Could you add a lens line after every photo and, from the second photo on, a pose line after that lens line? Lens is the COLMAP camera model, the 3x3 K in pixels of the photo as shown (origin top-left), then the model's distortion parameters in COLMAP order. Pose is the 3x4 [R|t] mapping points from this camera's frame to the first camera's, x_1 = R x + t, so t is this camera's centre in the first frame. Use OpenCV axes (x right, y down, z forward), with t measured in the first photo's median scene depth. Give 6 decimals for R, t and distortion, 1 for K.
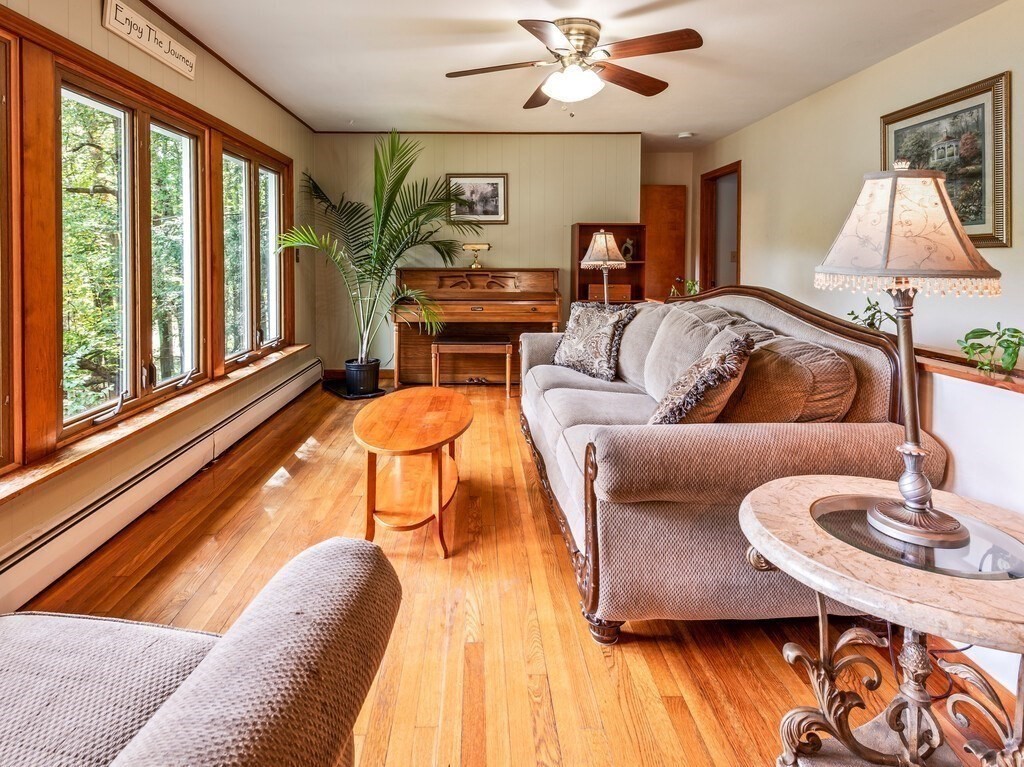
lens RADIAL K [[548.4, 0, 498.2], [0, 548.4, 258.7], [0, 0, 1]] dist [0.029998, -0.013076]
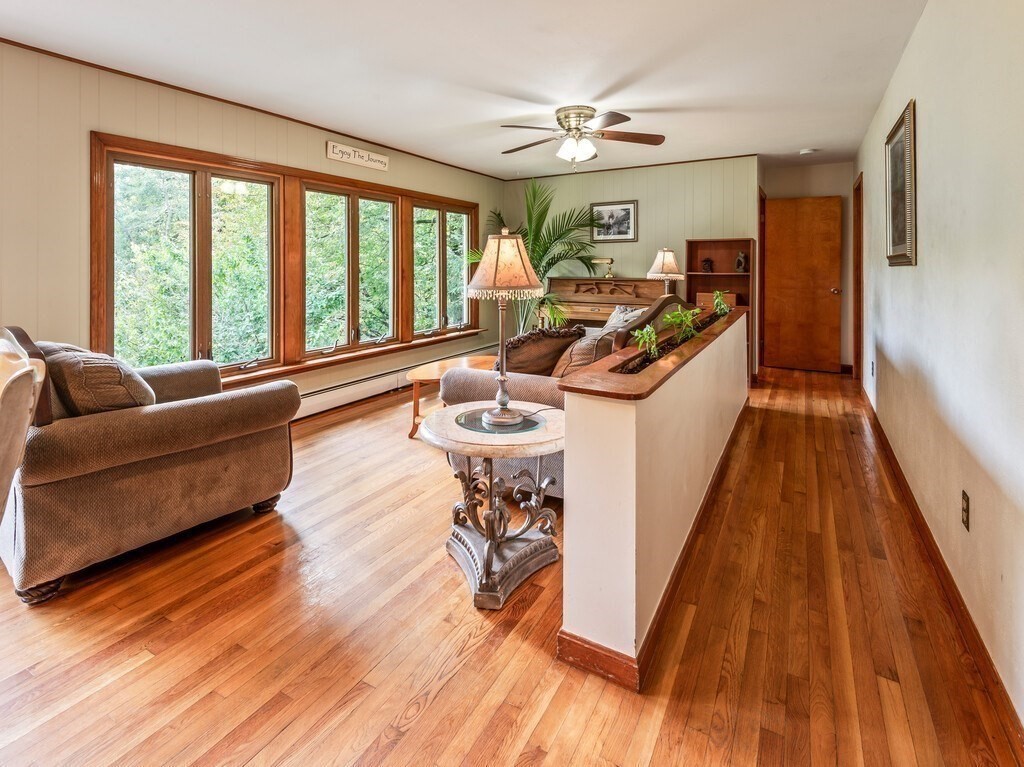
lens RADIAL K [[521.5, 0, 523.7], [0, 521.5, 262.9], [0, 0, 1]] dist [0.017175, -0.003945]
pose [[0.851479, -0.004016, -0.524373, 0.424333], [0.002492, 0.999990, -0.003613, -0.013289], [0.524382, 0.001770, 0.851481, -0.115287]]
